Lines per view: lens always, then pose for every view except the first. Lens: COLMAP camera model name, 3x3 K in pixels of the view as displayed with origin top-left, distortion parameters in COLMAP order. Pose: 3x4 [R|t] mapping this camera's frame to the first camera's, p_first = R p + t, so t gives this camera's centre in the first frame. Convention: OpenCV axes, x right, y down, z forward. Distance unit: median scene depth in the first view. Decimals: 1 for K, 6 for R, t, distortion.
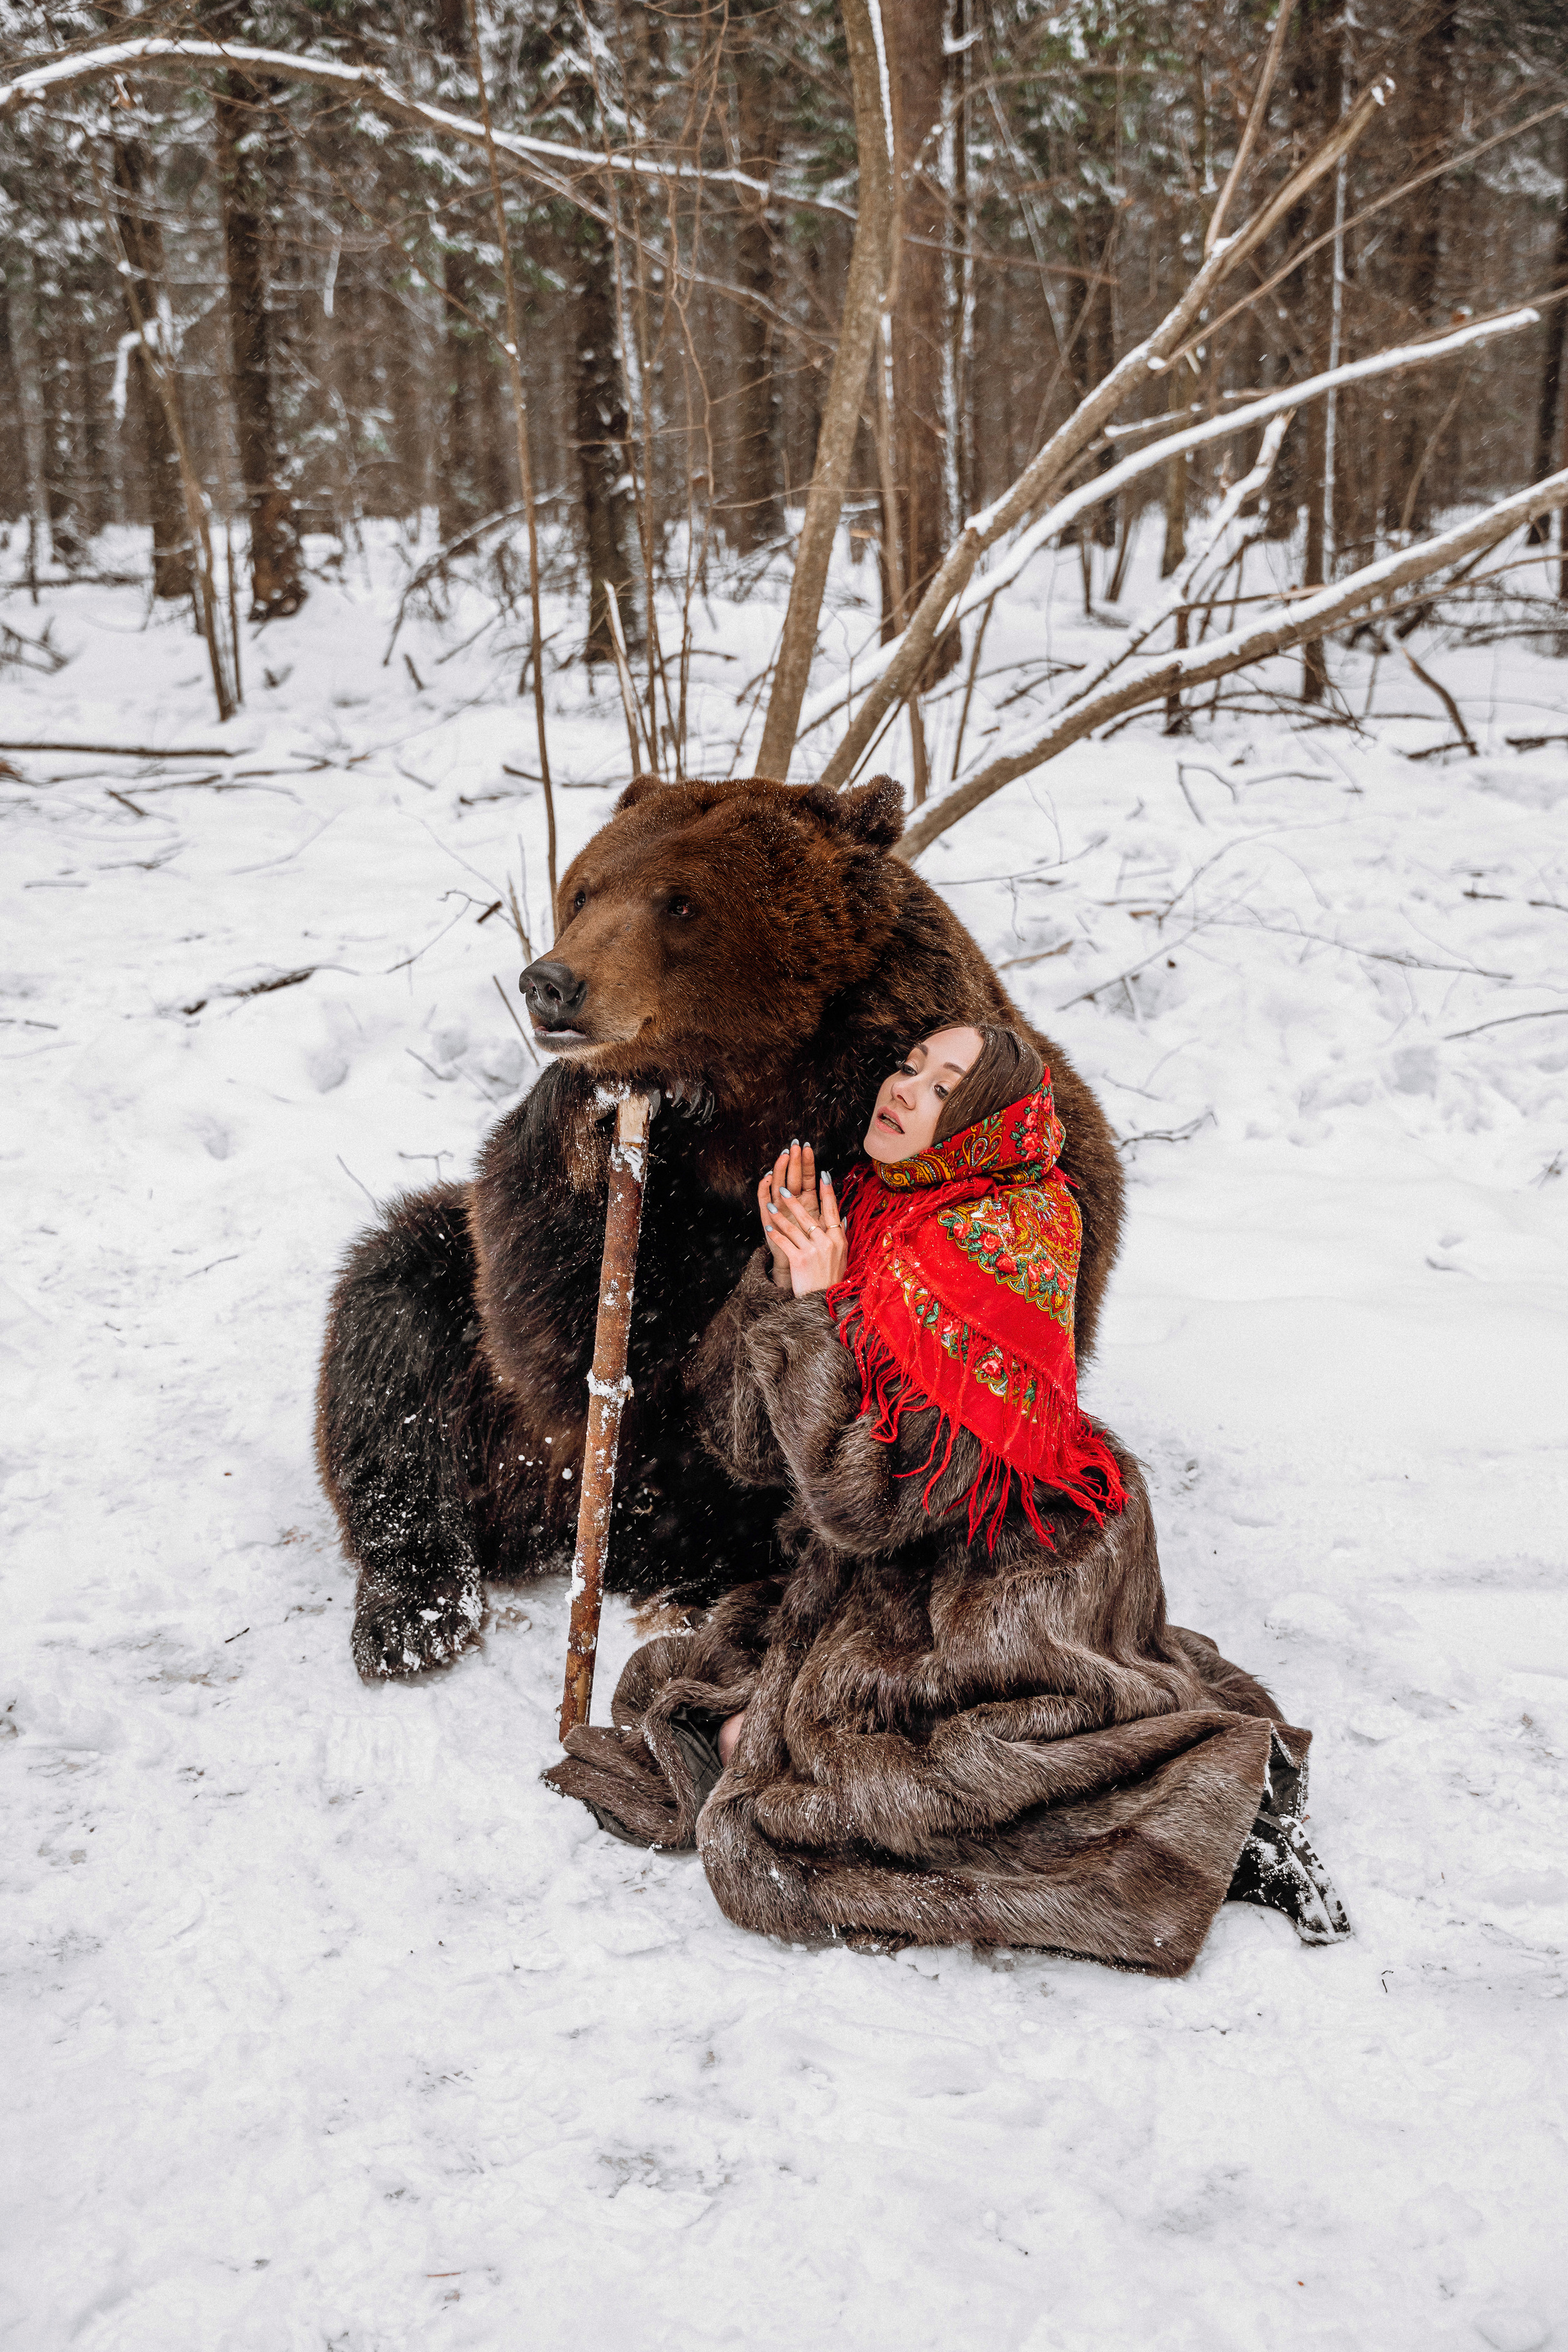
lens RADIAL K [[2519.2, 0, 784.9], [0, 2519.2, 1168.5], [0, 0, 1]] dist [-0.029468, 0.000000]
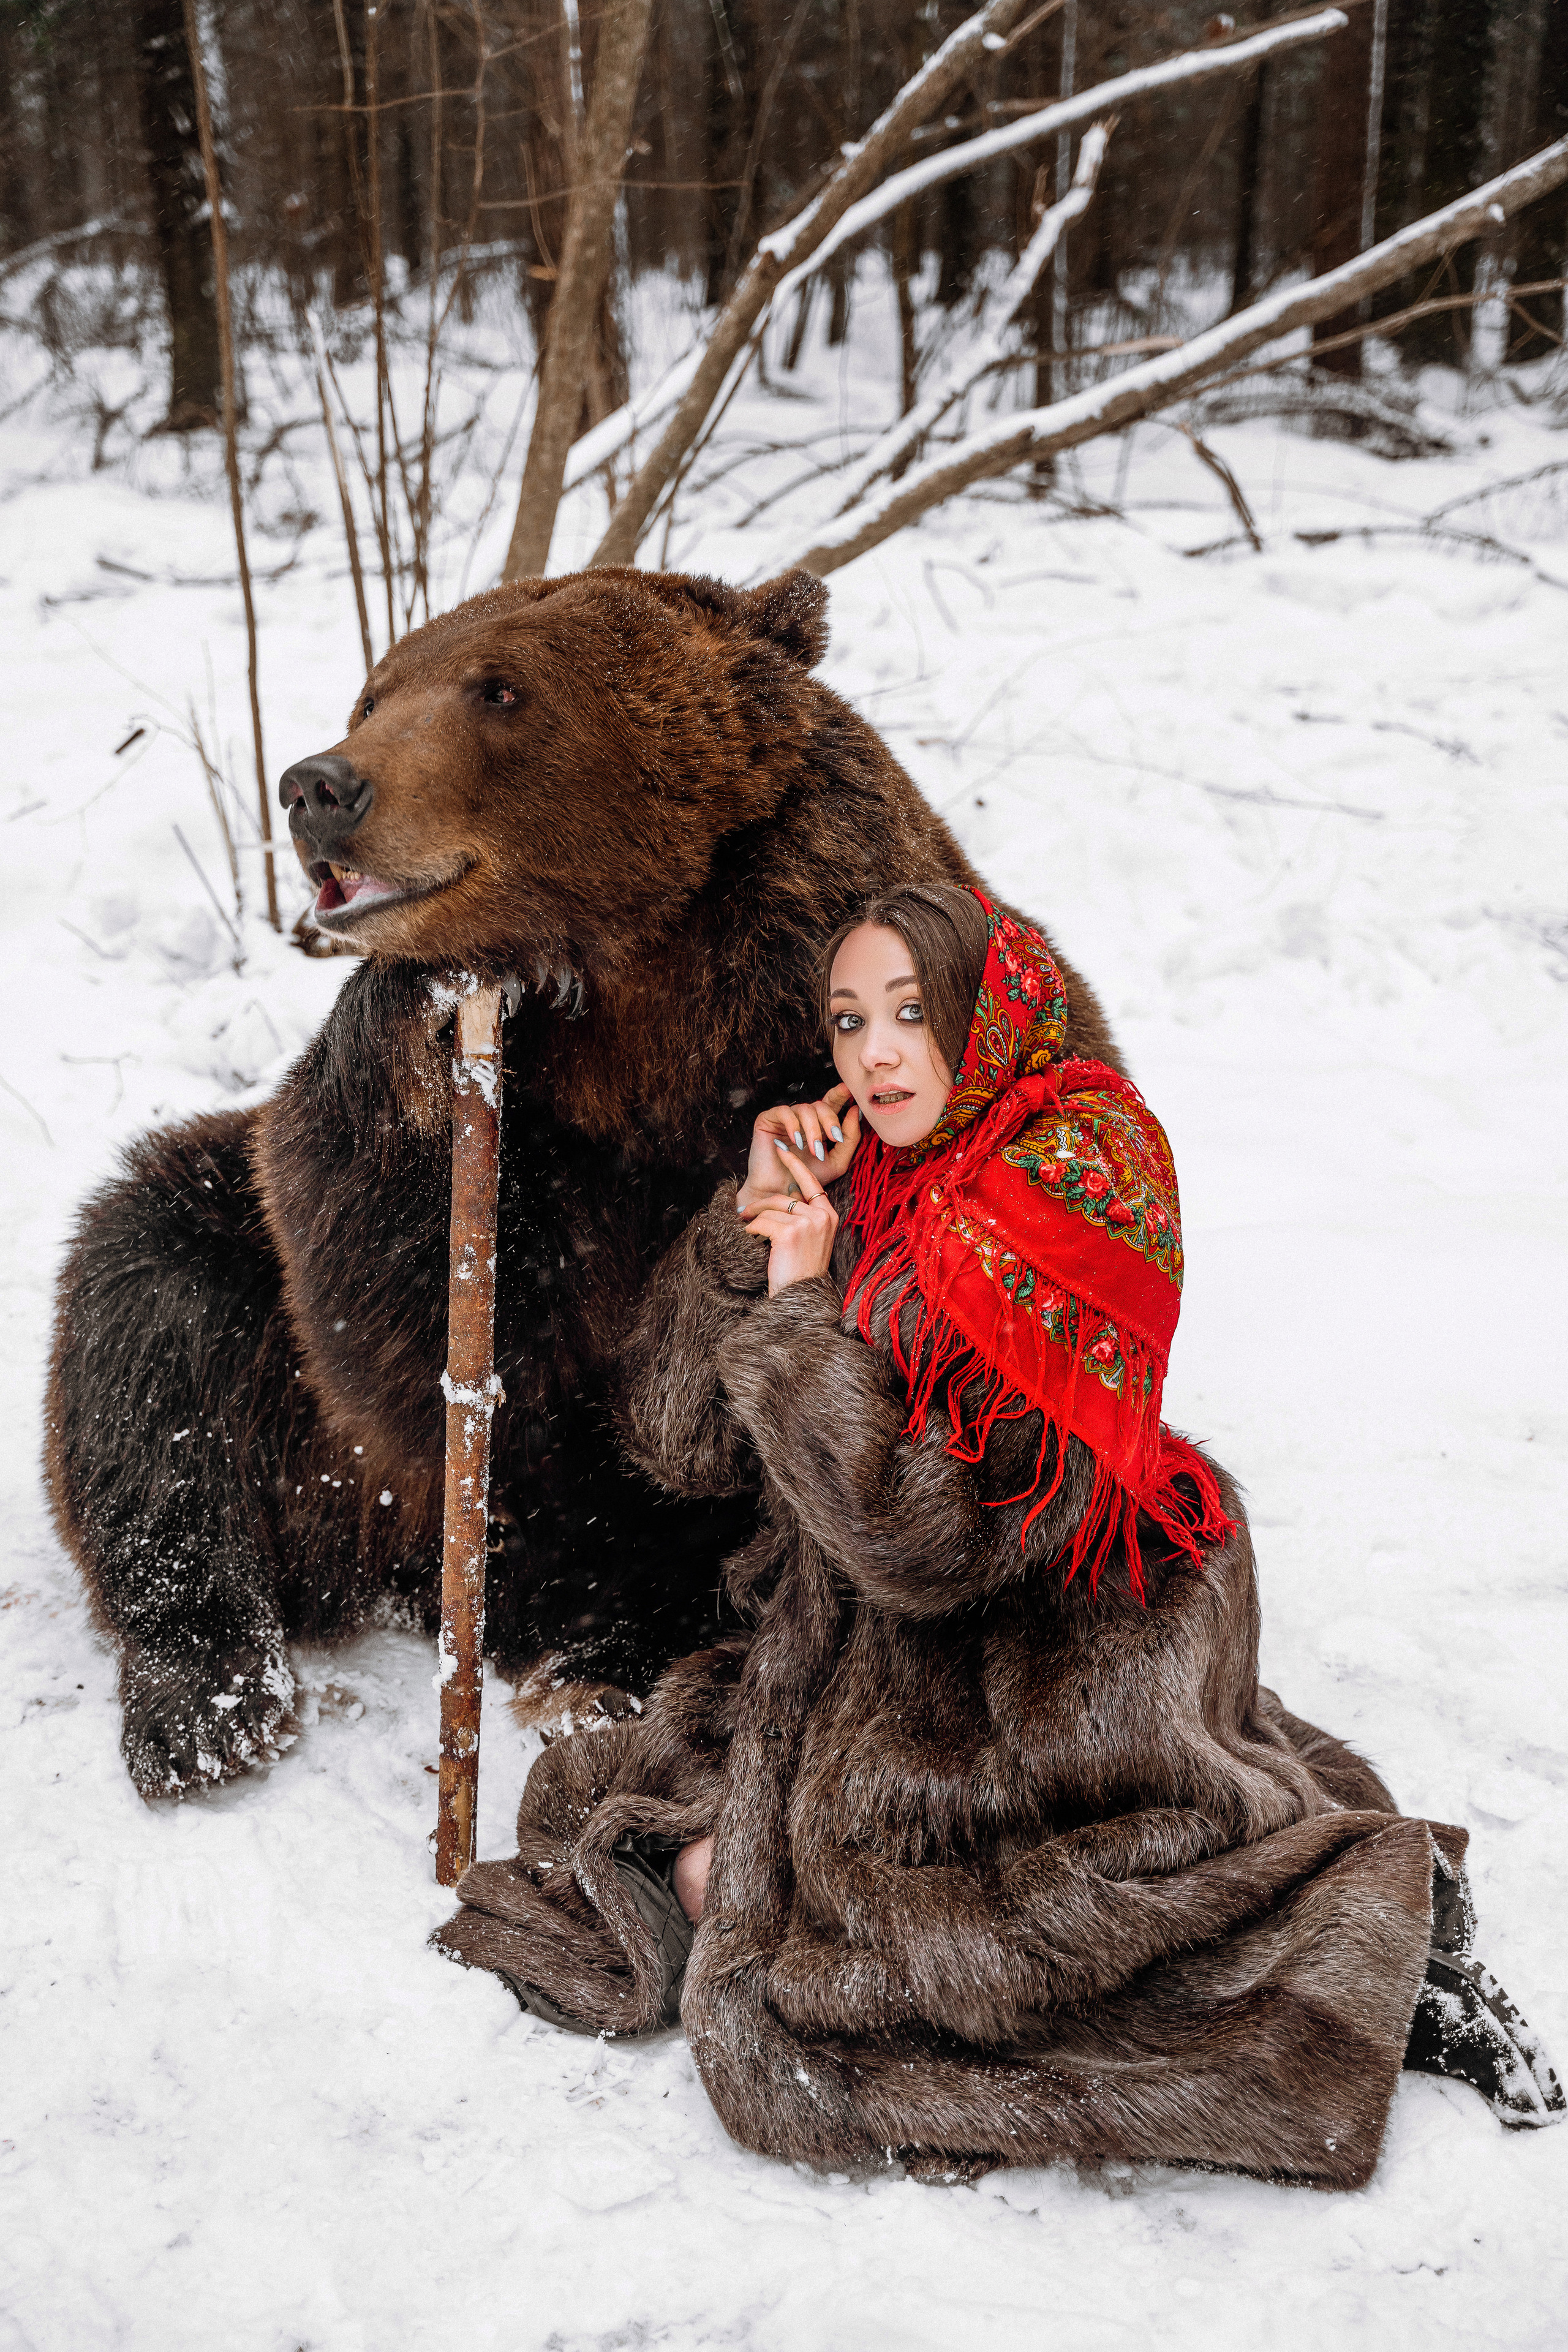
lens RADIAL K [[2834.0, 0, 784.7], [0, 2834.0, 1183.3], [0, 0, 1]] dist [0.054817, 0.000000]
pose [[0.989205, -0.025267, 0.144347, -0.092002], [0.017436, 0.998320, 0.055262, -0.017418], [-0.145500, -0.052148, 0.987983, 0.153130]]
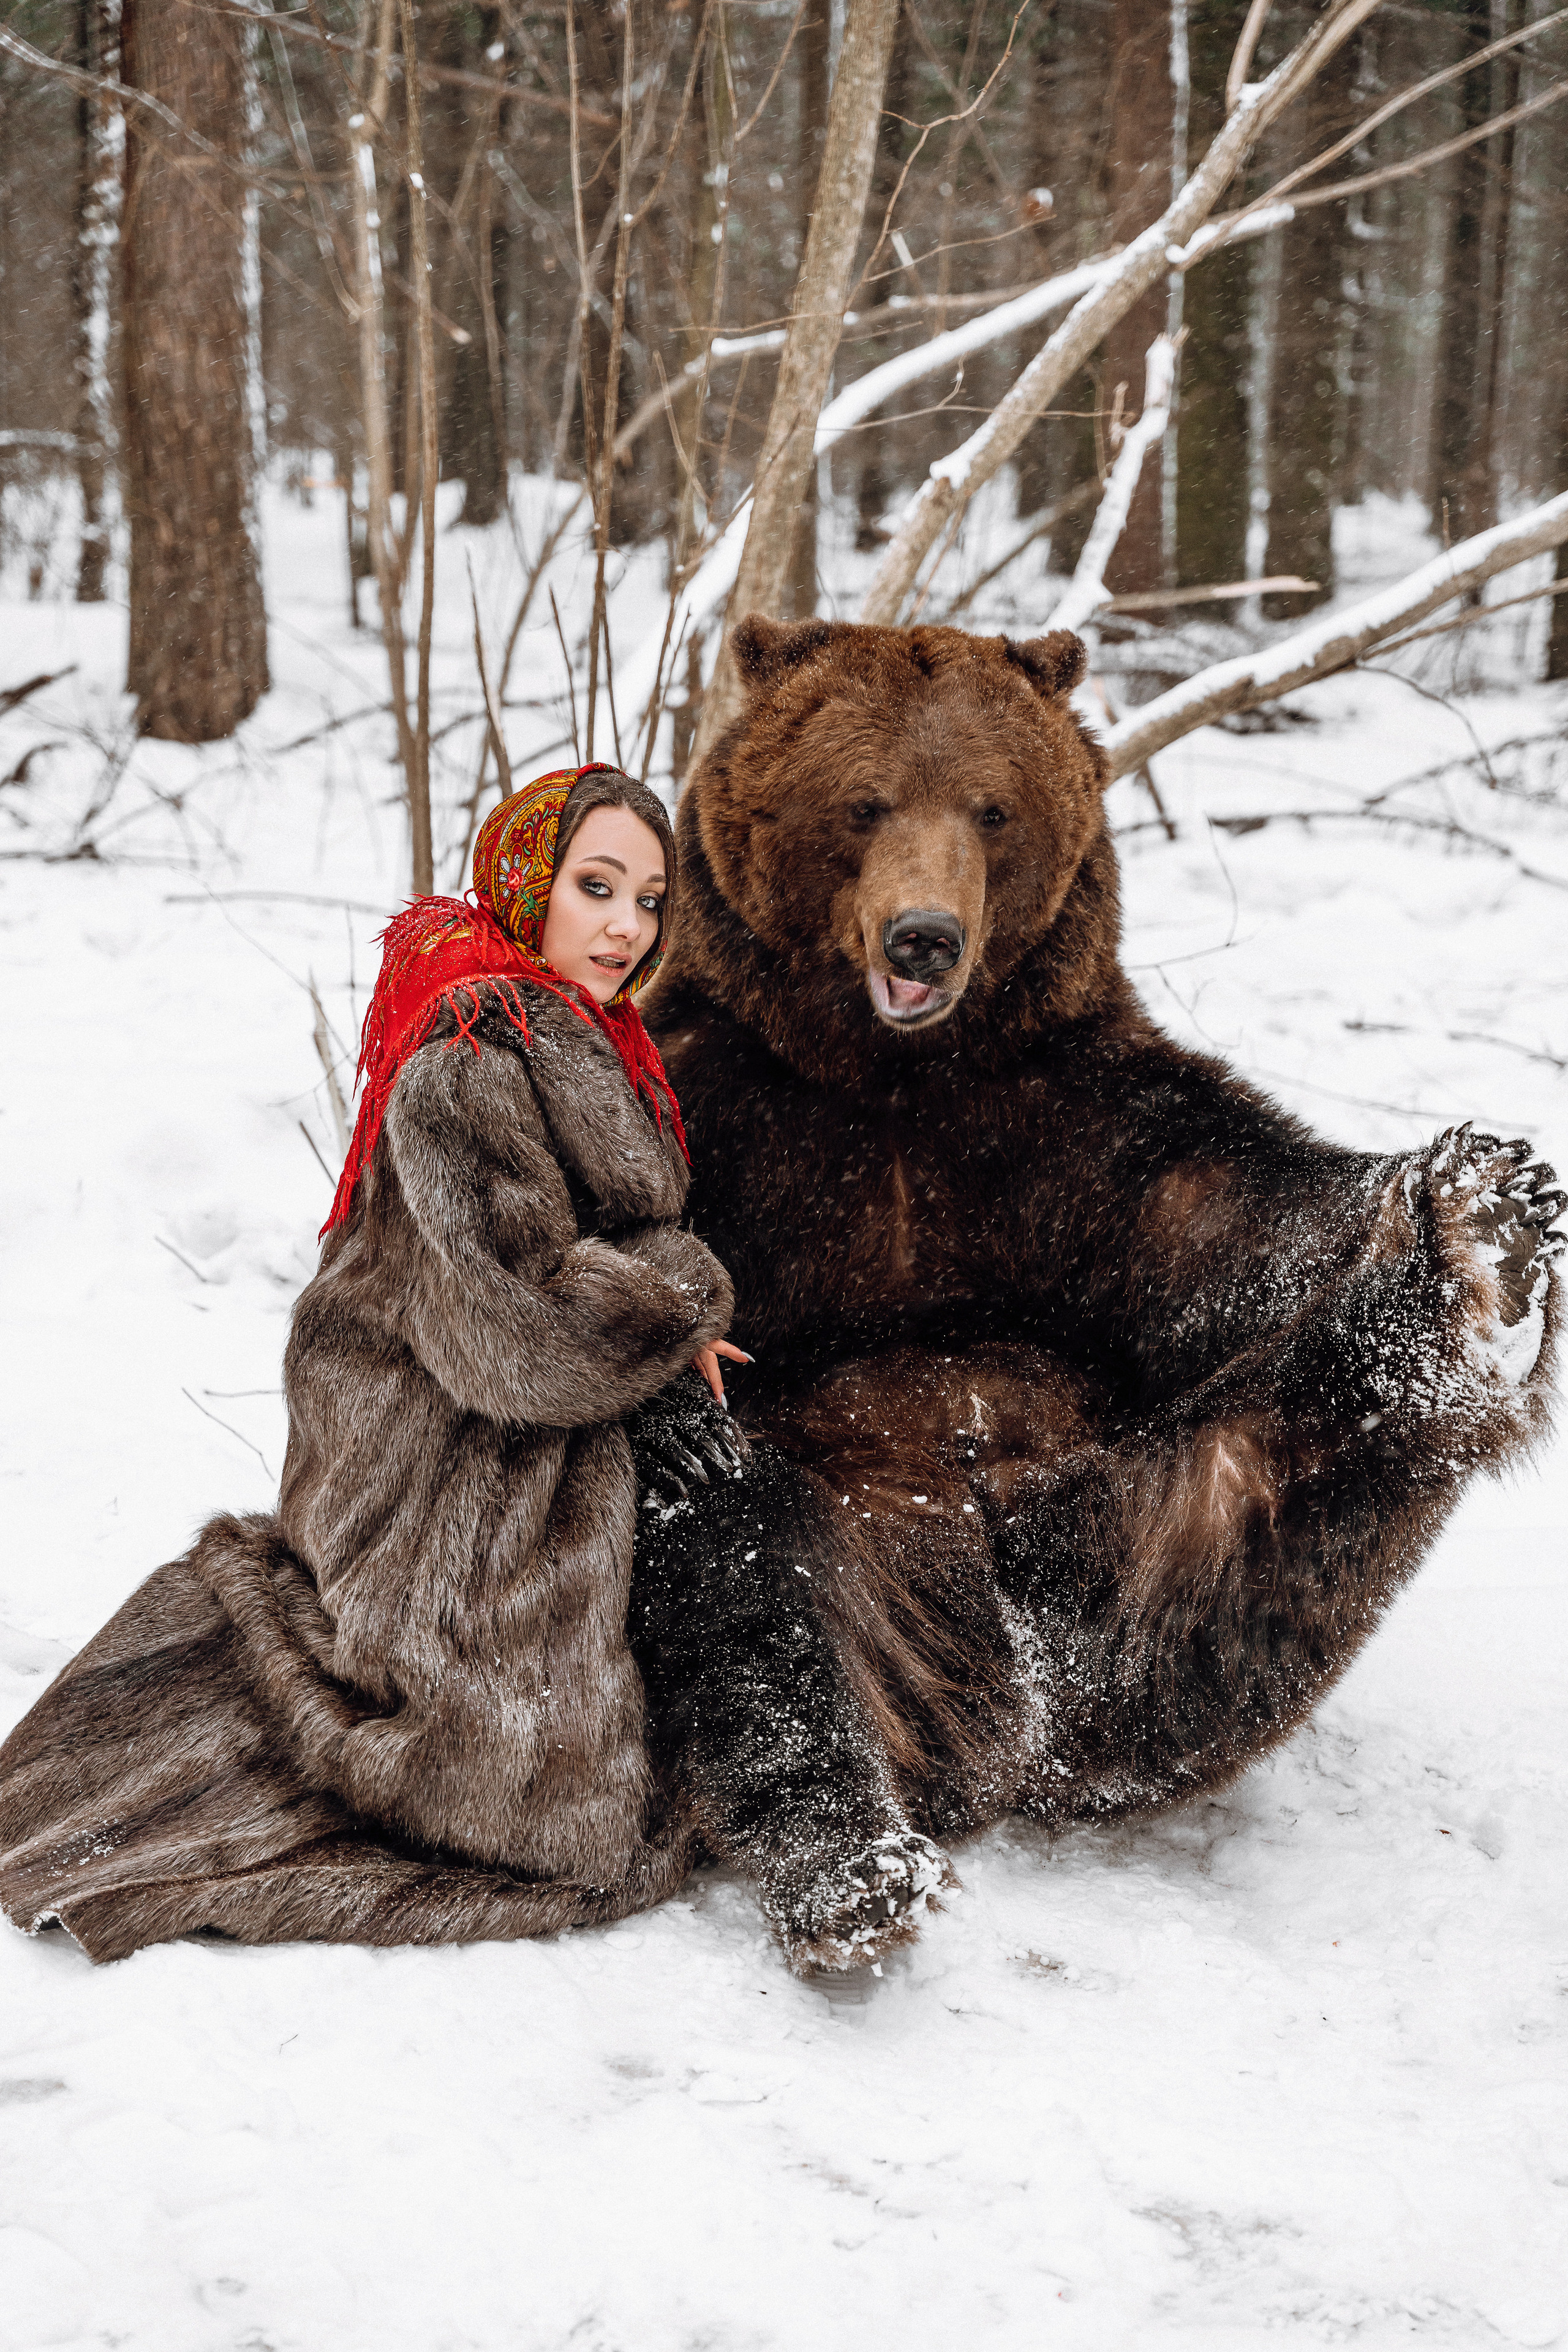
lens RADIAL K [[4167.8, 0, 786.1], [0, 4167.8, 1172.0], [0, 0, 1]] dist [0.201626, 0.000000]
pose [[0.950564, -0.010468, 0.310353, -0.524373], [0.038943, 0.995560, -0.085699, 0.054398], [-0.308078, 0.093548, 0.946751, -0.105083]]
